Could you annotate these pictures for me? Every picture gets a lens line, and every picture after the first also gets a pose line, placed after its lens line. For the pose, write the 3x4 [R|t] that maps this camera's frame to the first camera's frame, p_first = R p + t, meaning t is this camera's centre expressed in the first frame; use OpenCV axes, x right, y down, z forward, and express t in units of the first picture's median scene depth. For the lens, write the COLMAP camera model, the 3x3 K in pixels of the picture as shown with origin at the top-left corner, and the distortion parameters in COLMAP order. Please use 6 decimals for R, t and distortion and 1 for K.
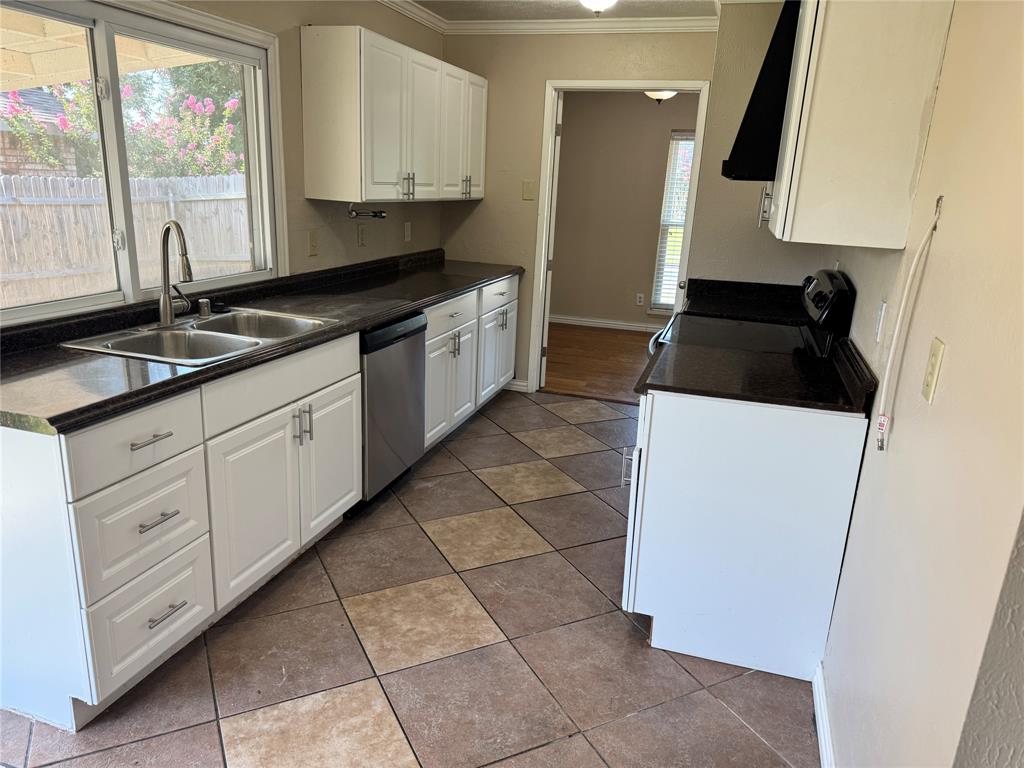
lens RADIAL K [[721.3, 0, 512.0], [0, 721.3, 384.0], [0, 0, 1]] dist [0.189795, -0.329464]
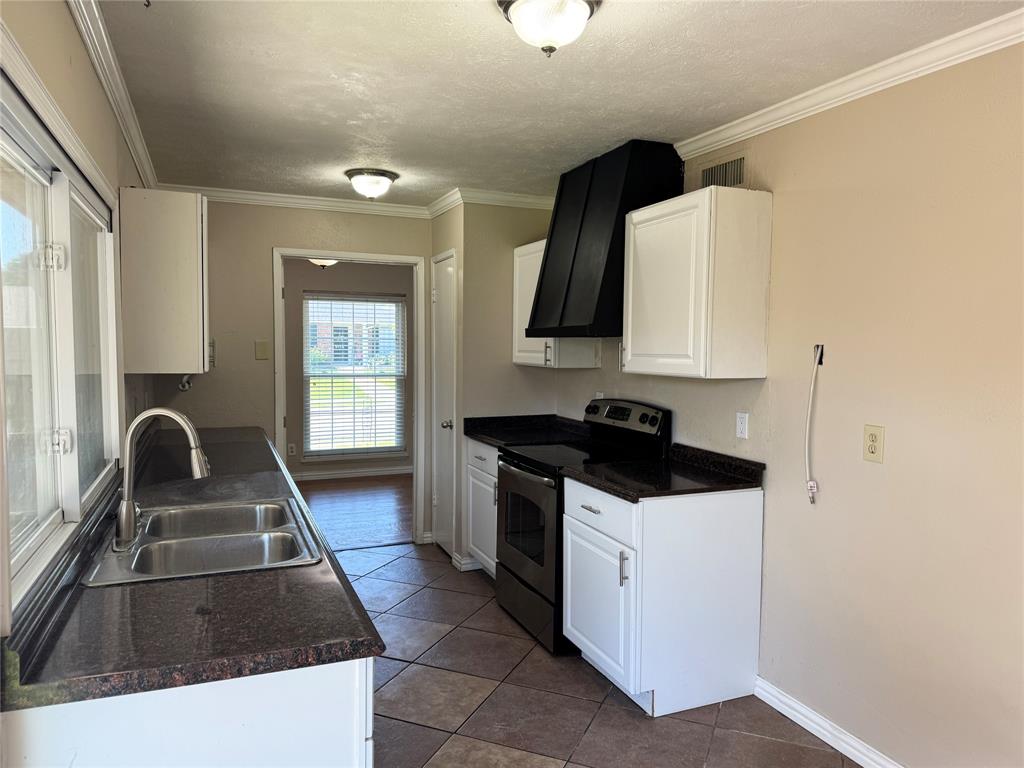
lens RADIAL K [[721.3, 0, 512.0], [0, 721.3, 384.0], [0, 0, 1]] dist [0.189795, -0.329464]
pose [[0.754280, -0.075284, 0.652222, -0.640313], [0.199863, 0.972586, -0.118874, -0.064092], [-0.625393, 0.220019, 0.748649, 0.110720]]
